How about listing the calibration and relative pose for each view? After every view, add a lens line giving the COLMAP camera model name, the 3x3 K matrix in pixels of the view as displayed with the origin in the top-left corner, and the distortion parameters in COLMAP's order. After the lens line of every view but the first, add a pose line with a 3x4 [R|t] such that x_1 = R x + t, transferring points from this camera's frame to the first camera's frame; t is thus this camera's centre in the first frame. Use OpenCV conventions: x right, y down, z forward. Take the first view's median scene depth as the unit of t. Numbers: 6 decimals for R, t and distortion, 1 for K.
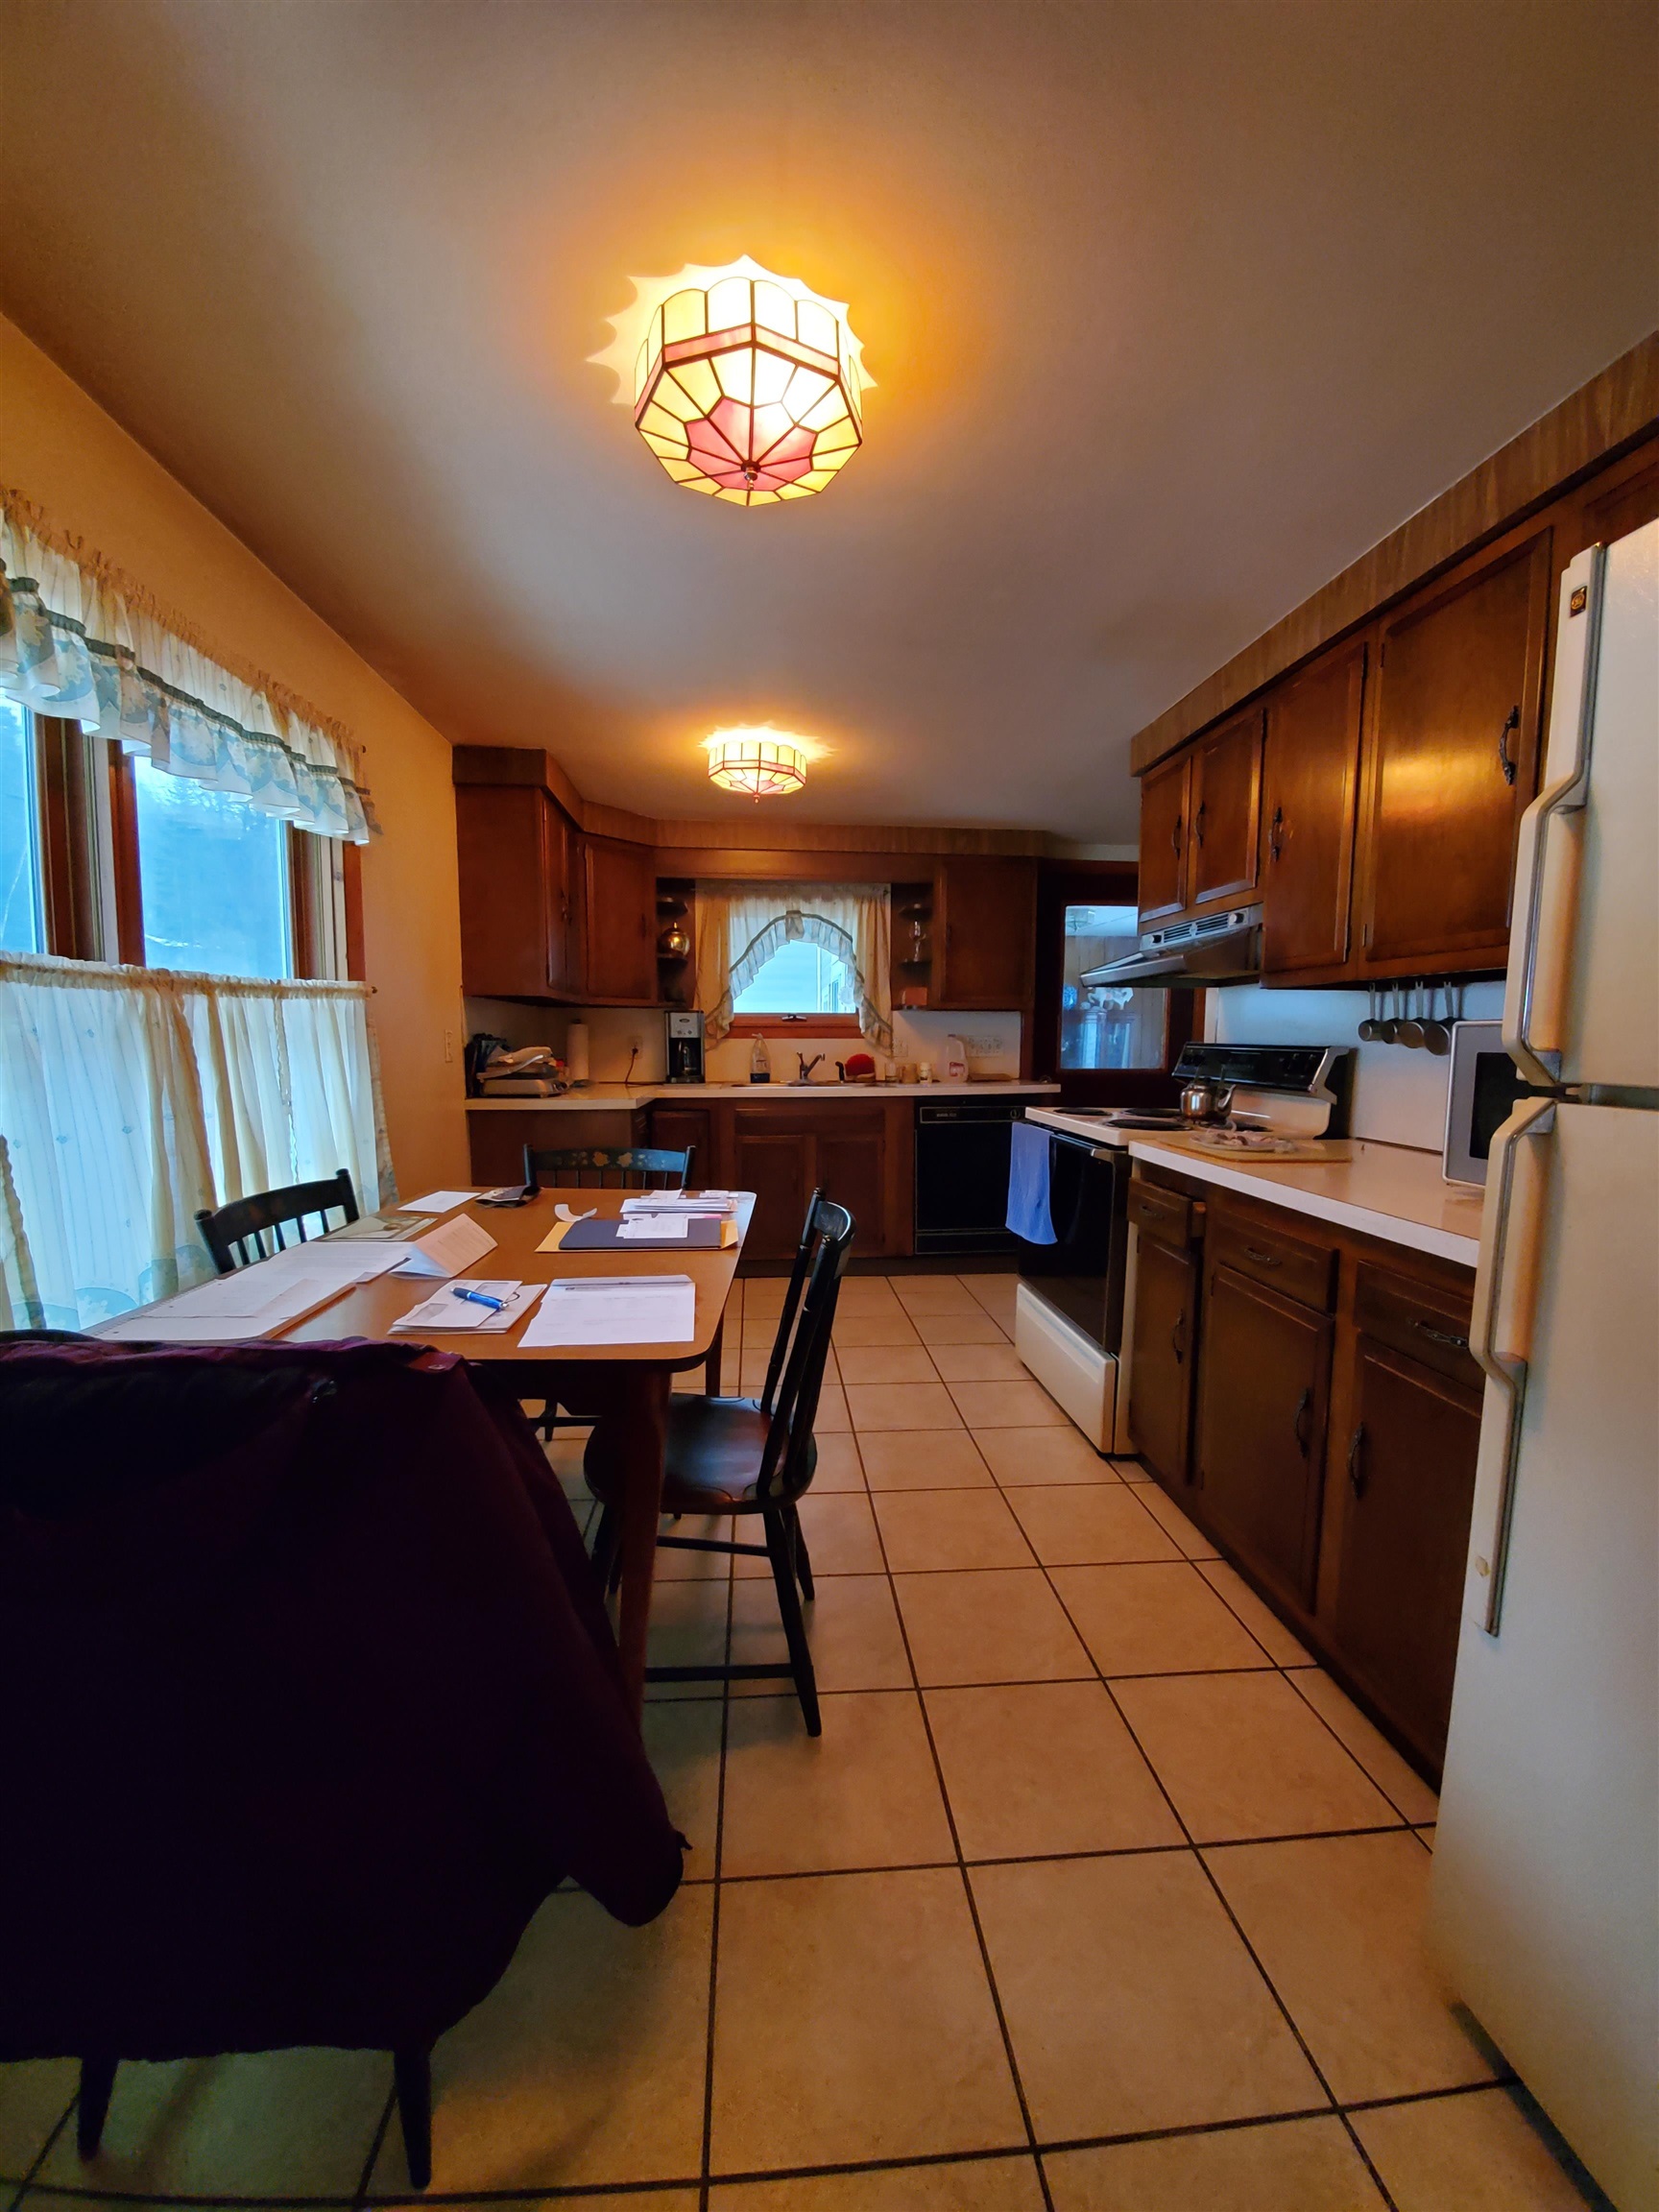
lens RADIAL K [[877.9, 0, 830.9], [0, 877.9, 1115.8], [0, 0, 1]] dist [0.019406, -0.020652]
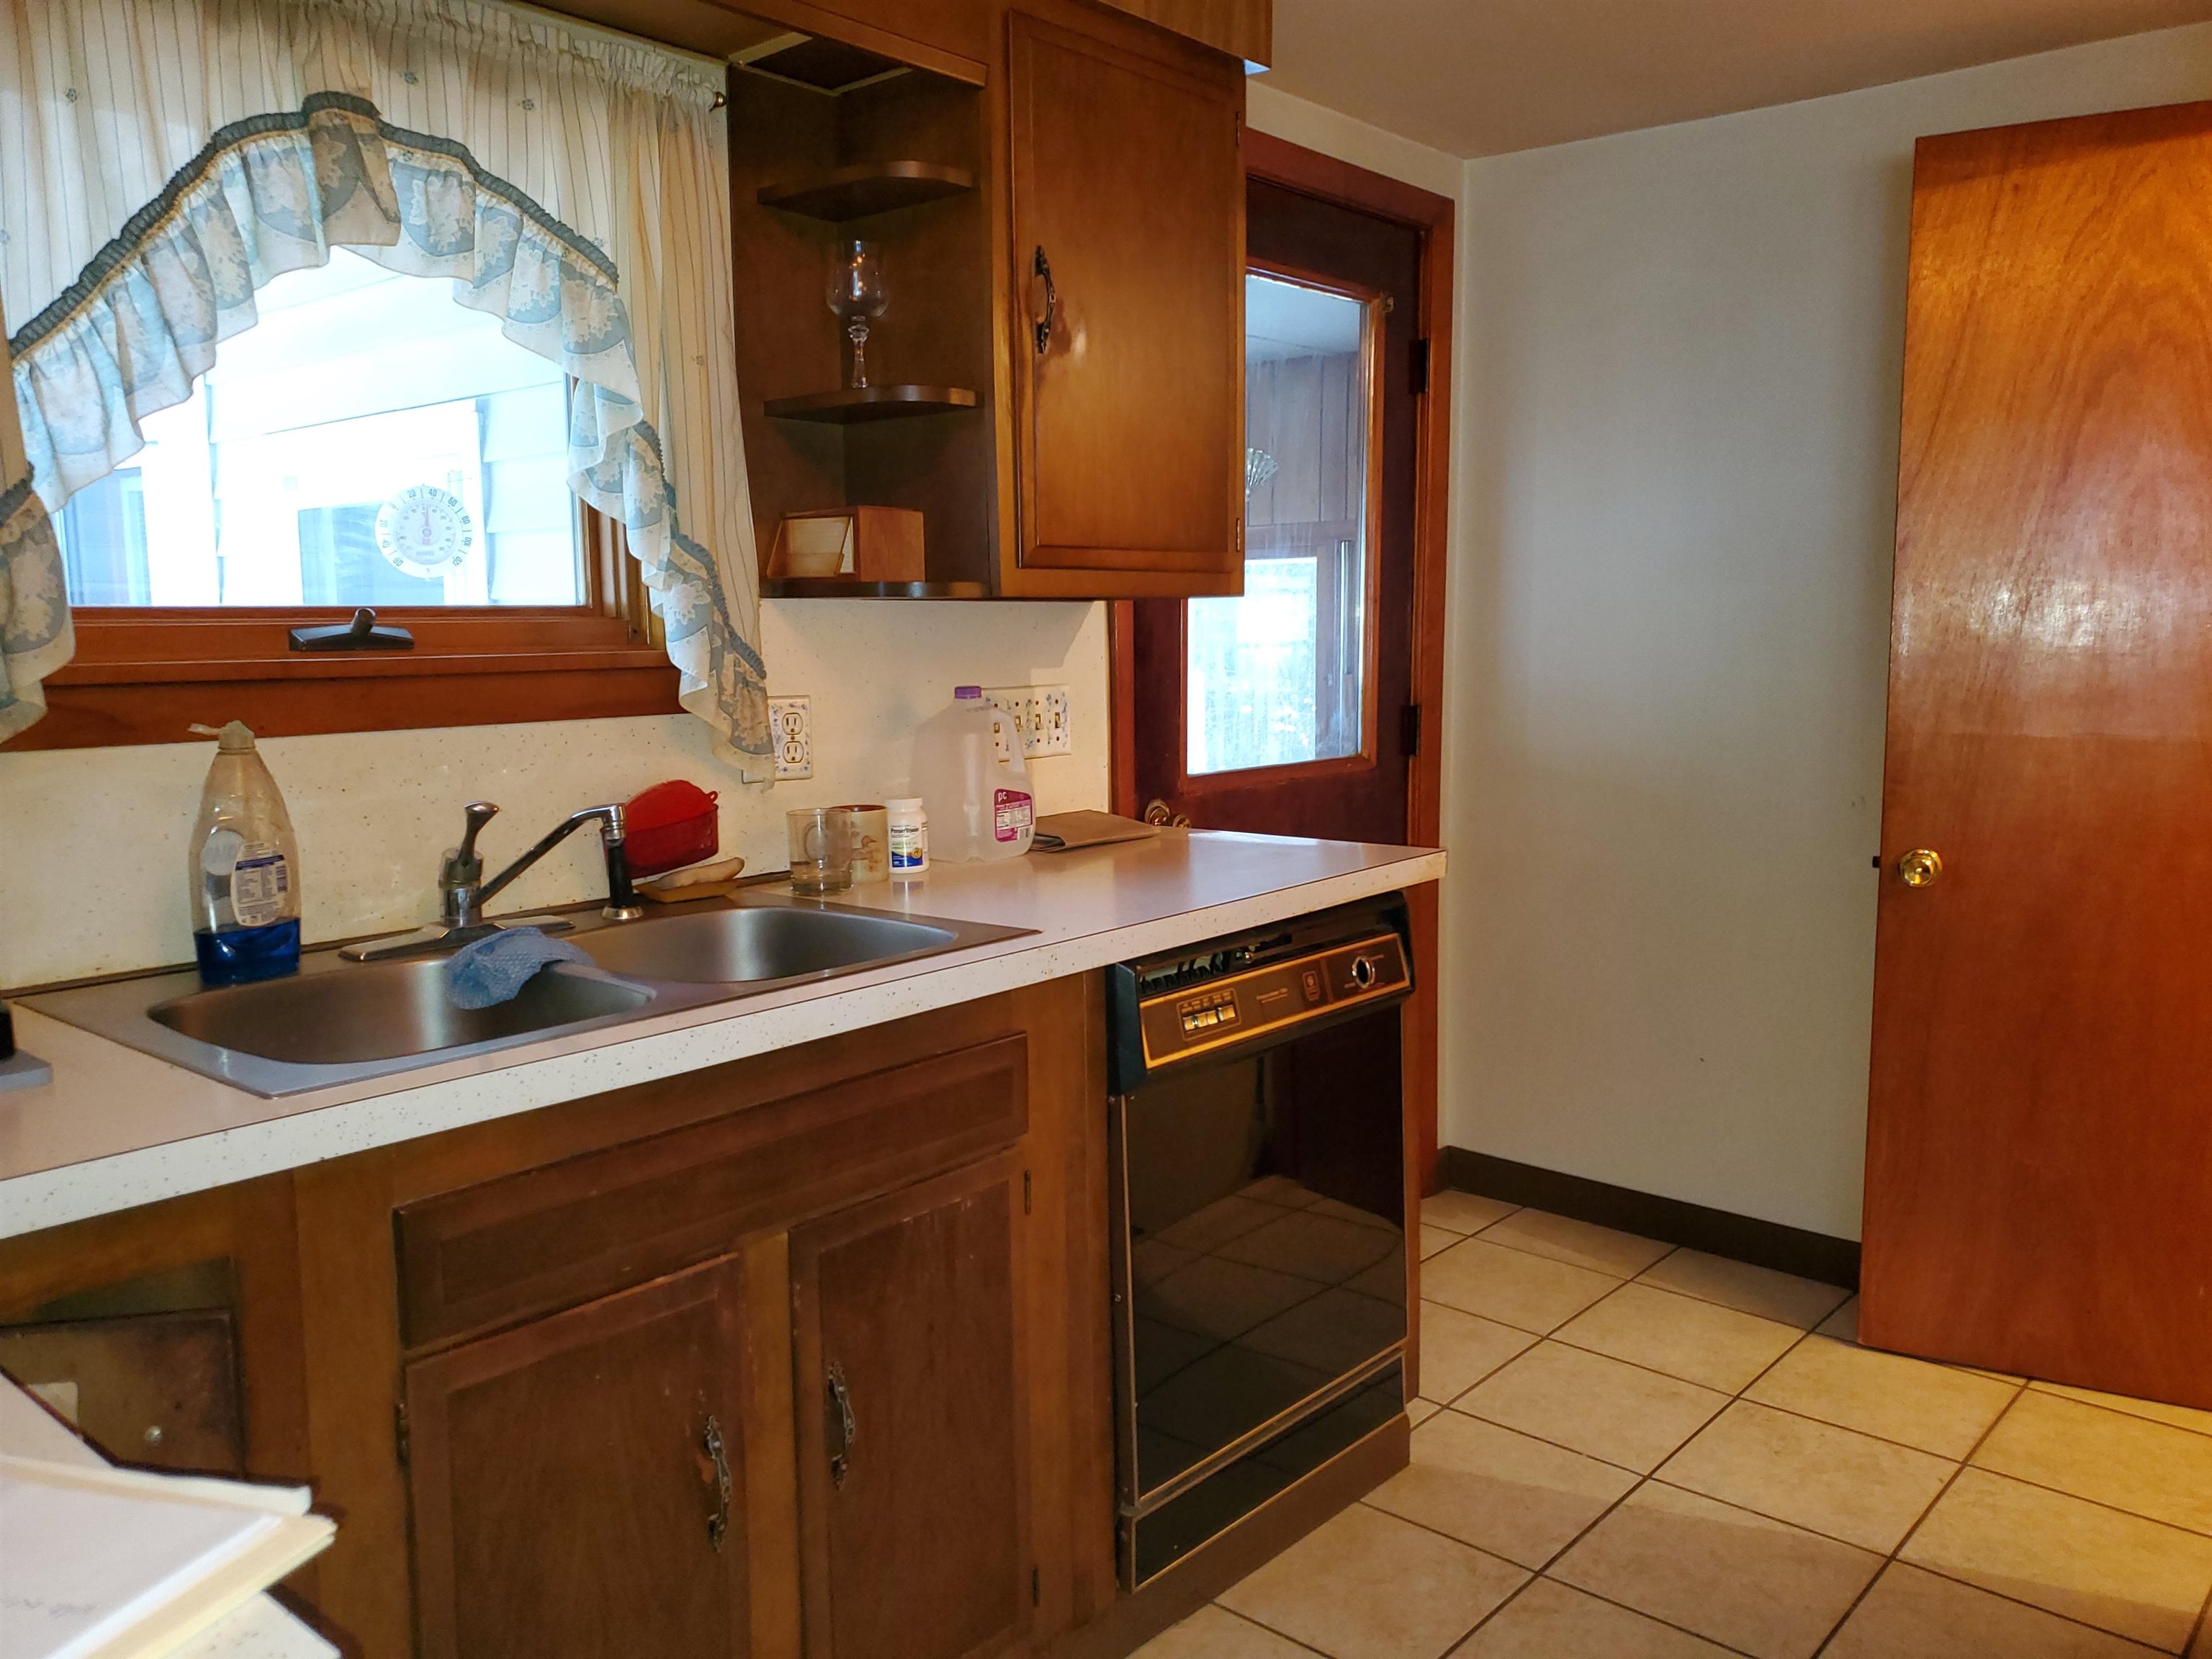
lens RADIAL K [[1719.5, 0, 1106.0], [0, 1719.5, 829.5], [0, 0, 1]] dist [-0.001968, 0.049586]
pose [[0.724328, -0.090334, 0.683512, -0.202332], [0.069739, 0.995894, 0.057716, -0.077845], [-0.685919, 0.005862, 0.727654, 0.597054]]
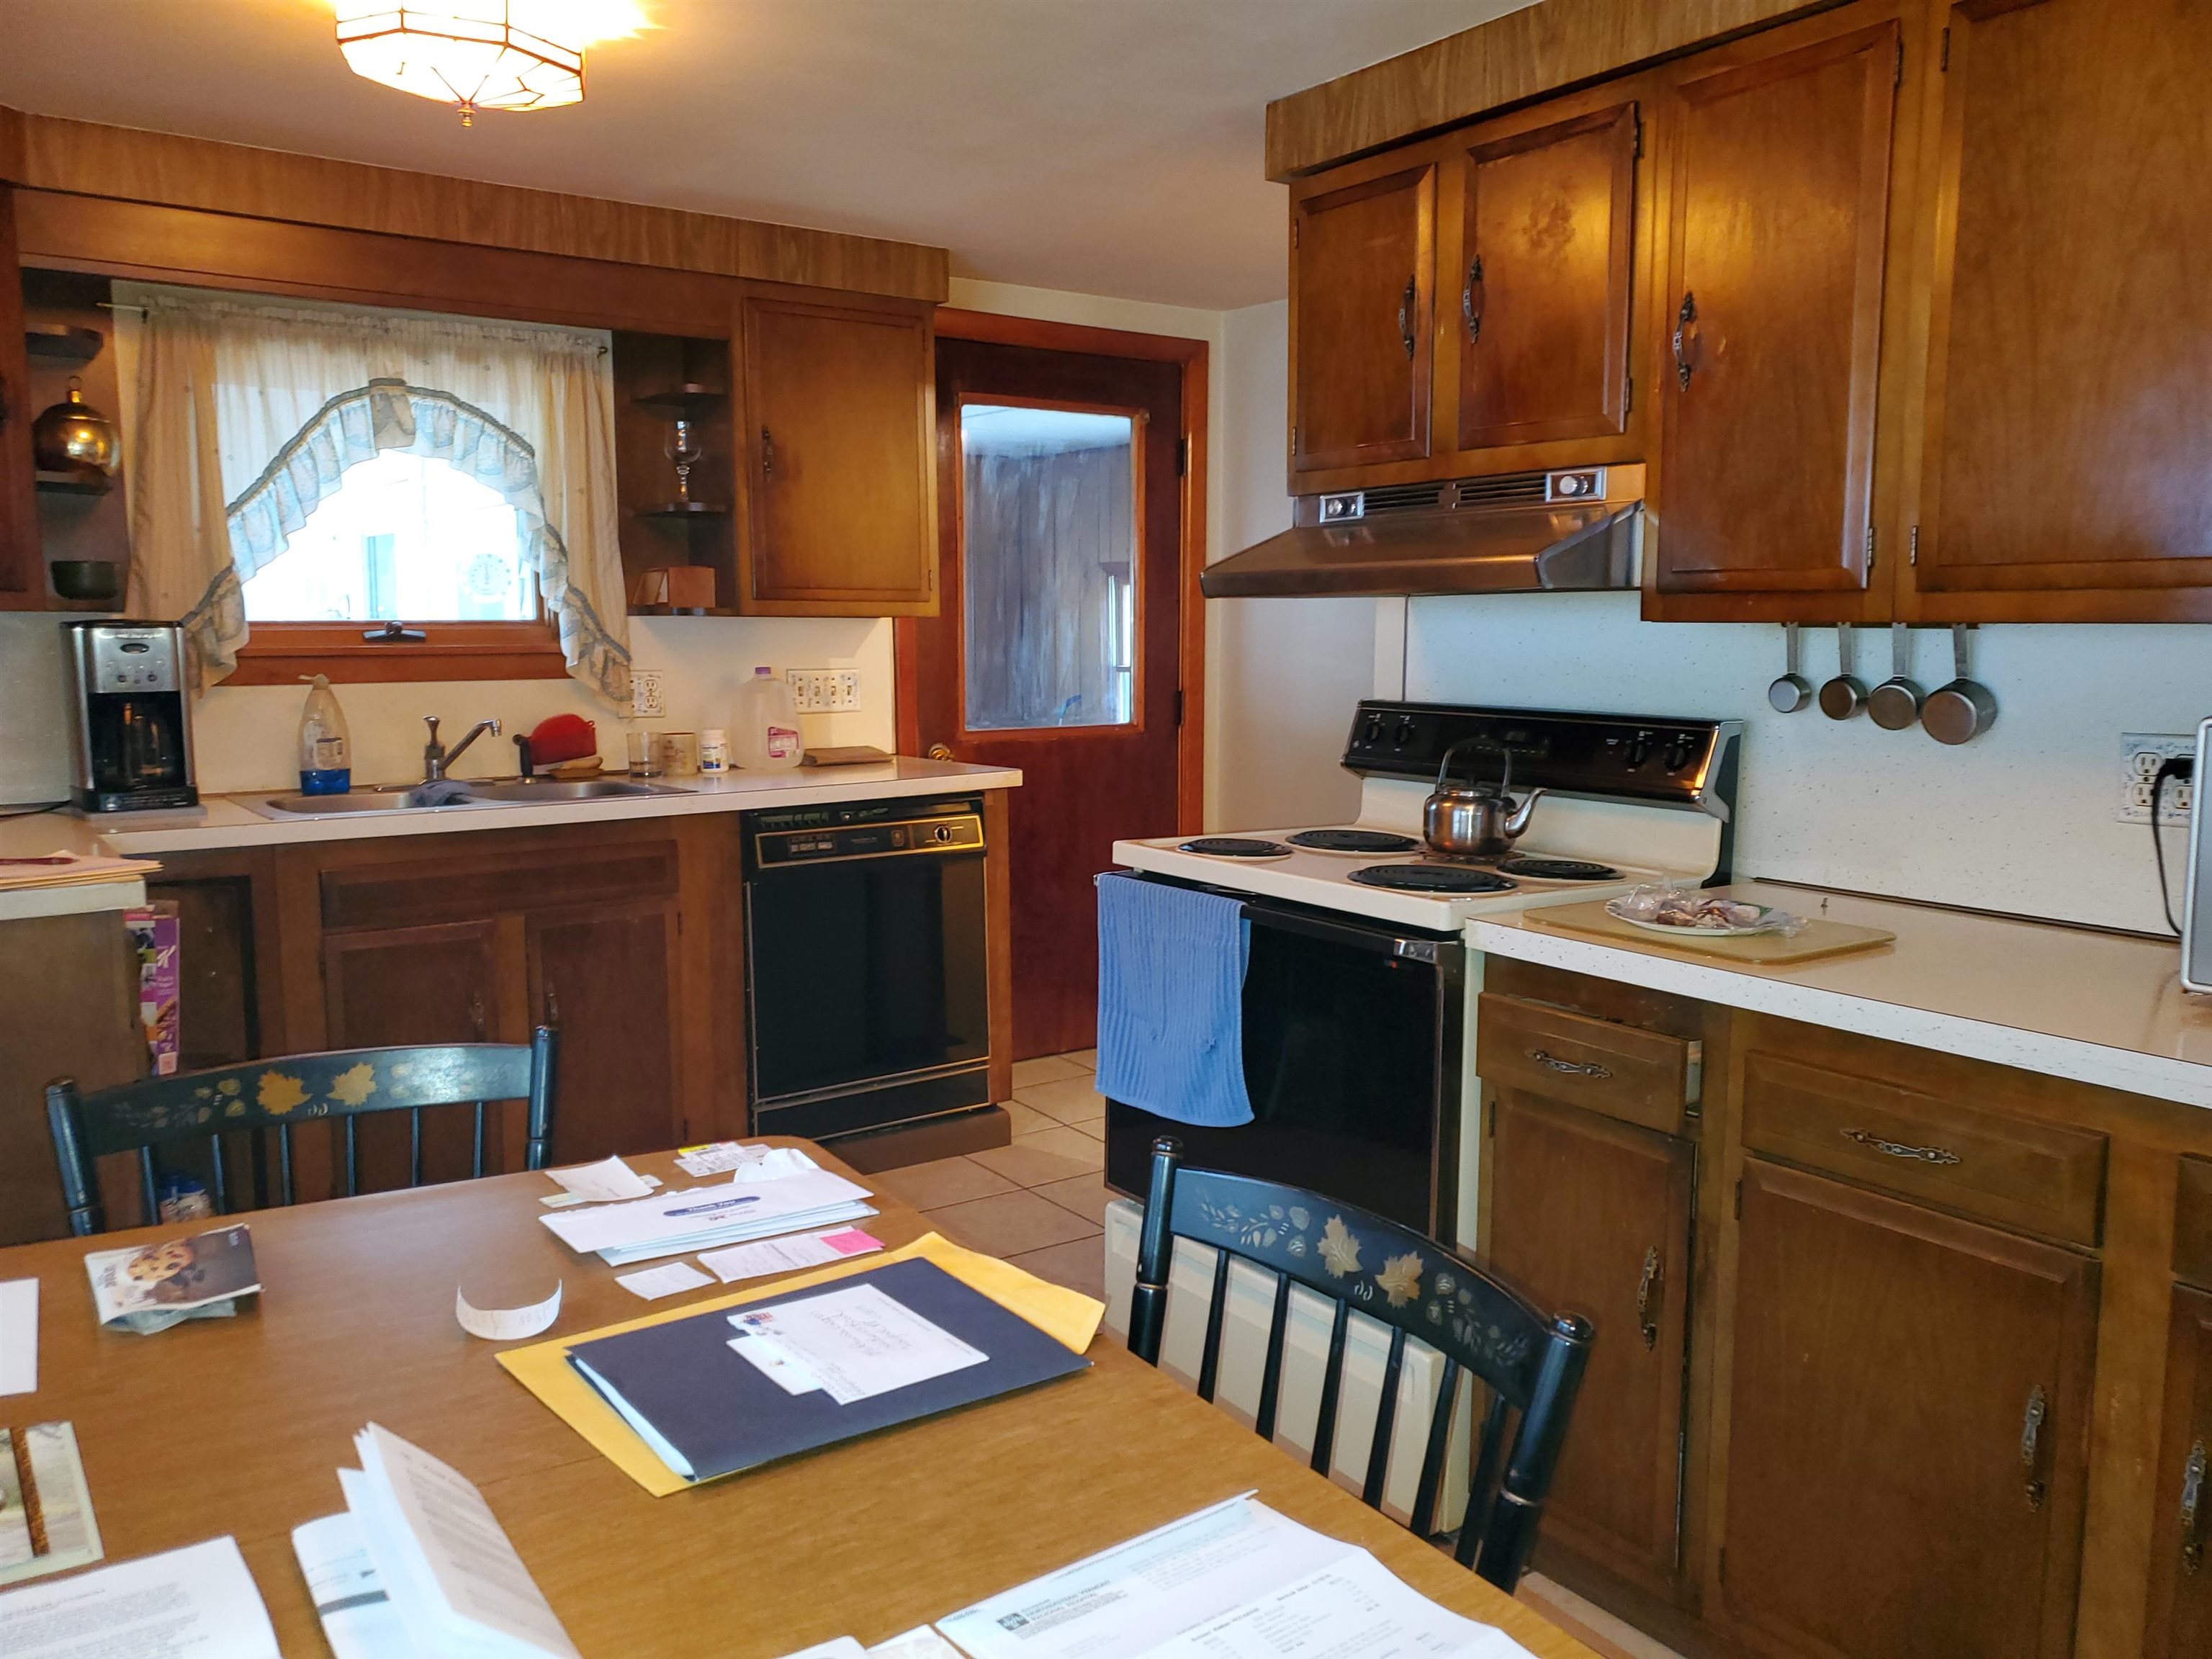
lens RADIAL K [[1691.9, 0, 1106.0], [0, 1691.9, 829.5], [0, 0, 1]] dist [-0.004071, 0.005171]
pose [[0.865662, -0.062023, 0.496772, -0.160671], [0.046311, 0.997962, 0.043897, -0.038052], [-0.498483, -0.014994, 0.866770, 0.126906]]
